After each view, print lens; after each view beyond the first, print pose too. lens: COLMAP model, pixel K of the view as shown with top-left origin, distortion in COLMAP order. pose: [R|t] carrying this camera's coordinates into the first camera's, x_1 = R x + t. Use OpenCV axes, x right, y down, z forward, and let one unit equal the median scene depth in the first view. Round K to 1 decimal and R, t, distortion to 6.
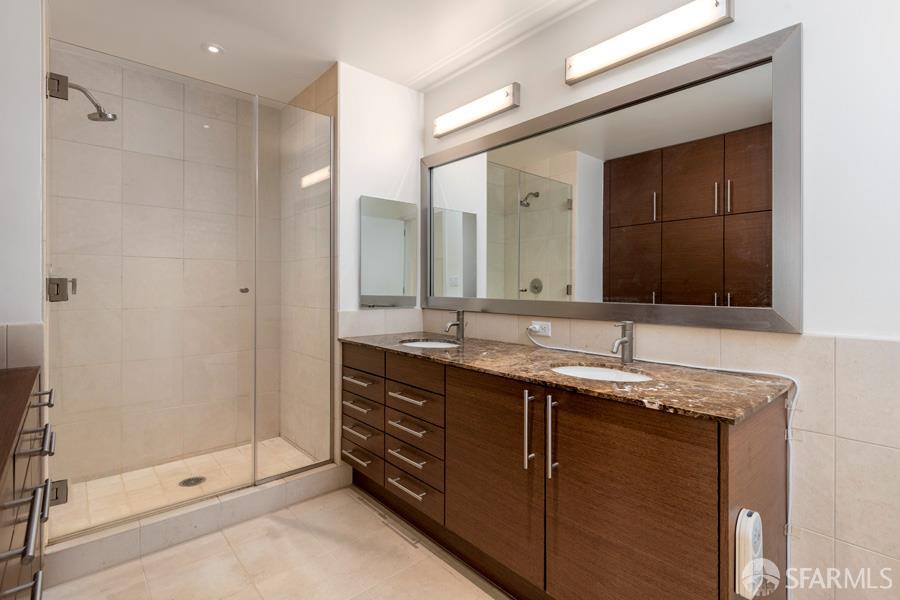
lens RADIAL K [[427.5, 0, 447.8], [0, 427.5, 287.3], [0, 0, 1]] dist [0.013954, -0.001516]
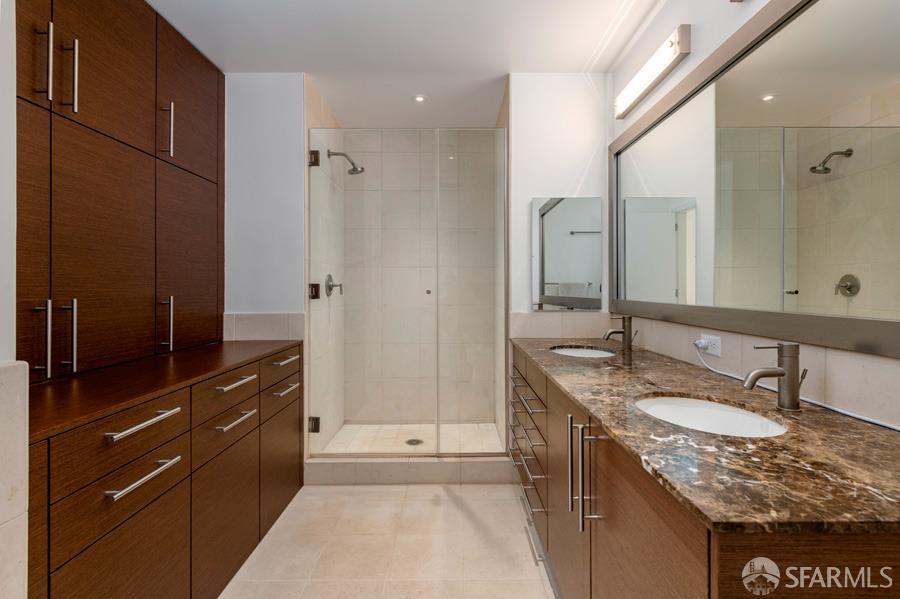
lens RADIAL K [[418.3, 0, 454.5], [0, 418.3, 285.7], [0, 0, 1]] dist [0.003441, -0.000183]
pose [[0.756652, -0.007576, -0.653774, 0.315529], [0.003370, 0.999965, -0.007687, -0.000651], [0.653809, 0.003613, 0.756651, 0.145944]]
